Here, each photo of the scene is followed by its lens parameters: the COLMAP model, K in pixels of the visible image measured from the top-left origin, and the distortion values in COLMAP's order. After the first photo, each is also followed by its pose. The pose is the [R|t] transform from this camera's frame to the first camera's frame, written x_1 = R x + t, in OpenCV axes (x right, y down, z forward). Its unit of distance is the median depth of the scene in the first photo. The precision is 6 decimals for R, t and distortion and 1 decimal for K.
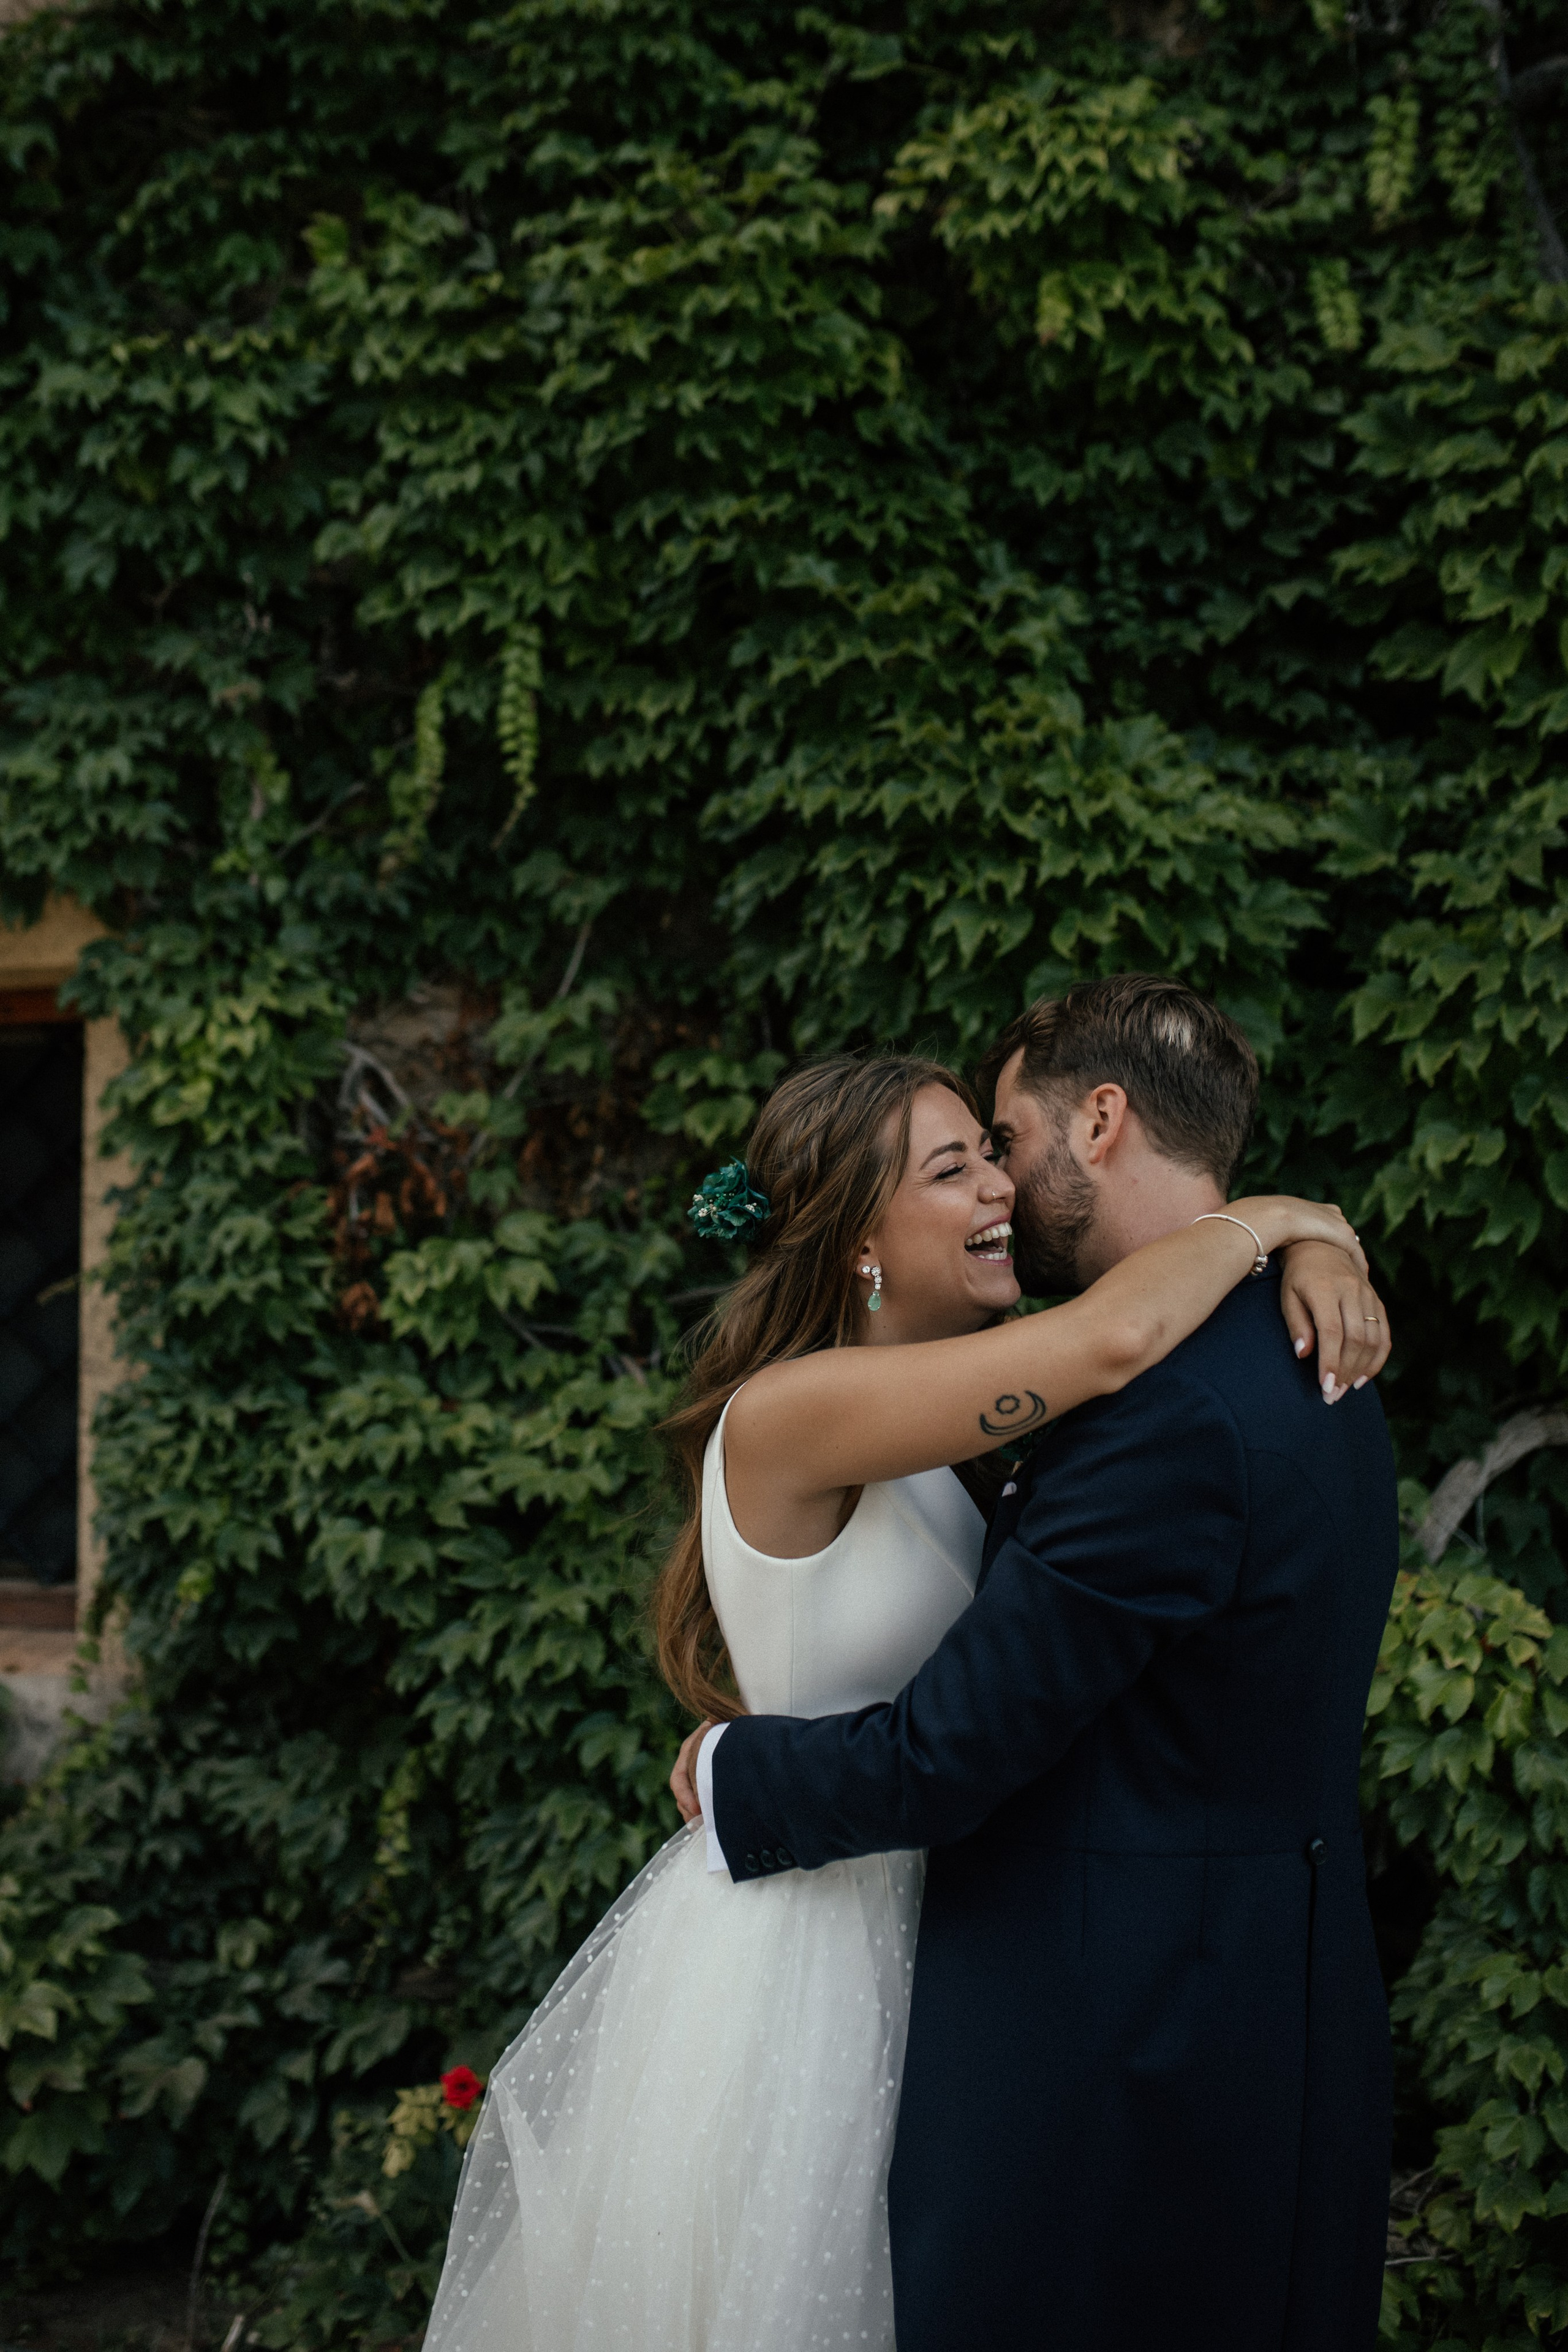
lens RADIAL K [[2097.0, 0, 784.0], [0, 2097.0, 1176.0], [0, 0, 1]] dist [-0.084130, 0.089702]
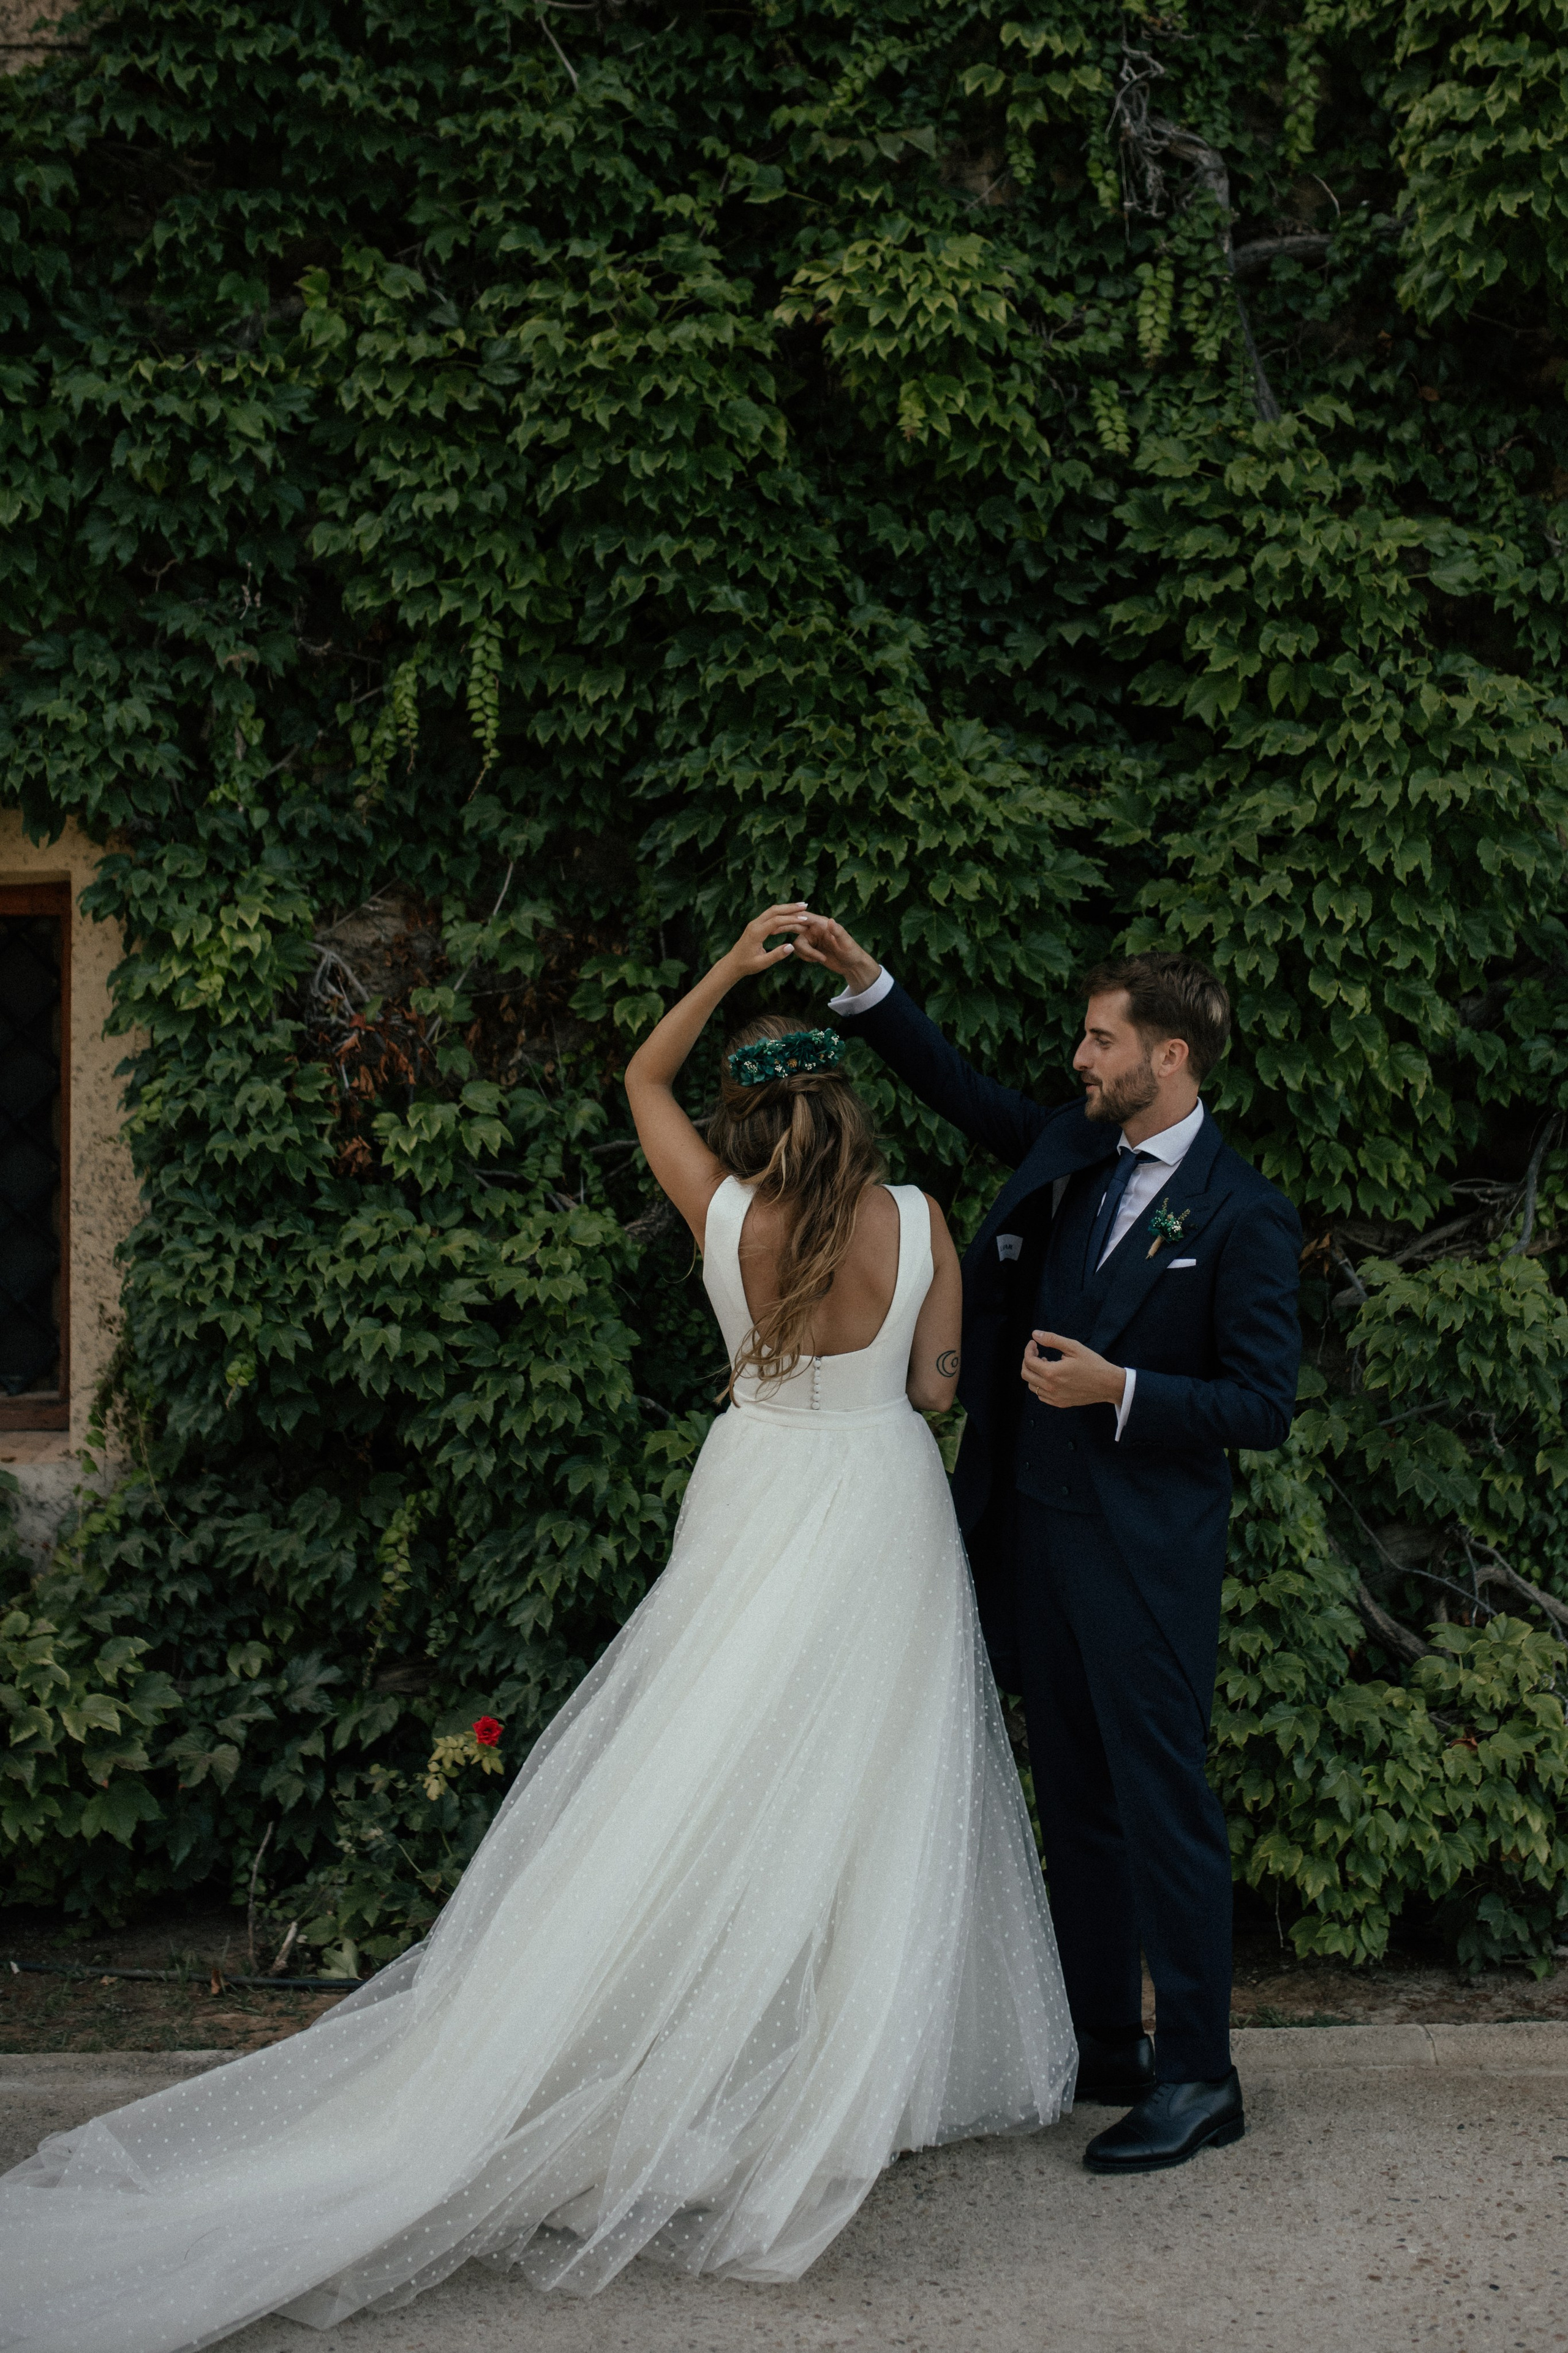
lens RADIAL K [[2097.8, 0, 784.0], [0, 2097.8, 1176.5], [0, 0, 1]] dist [-0.084130, 0.089702]
pose [[0.978917, -0.002622, 0.204240, -0.215876], [-0.011059, 0.997771, 0.065815, -0.012146], [-0.203957, -0.066686, 0.976706, -0.310552]]
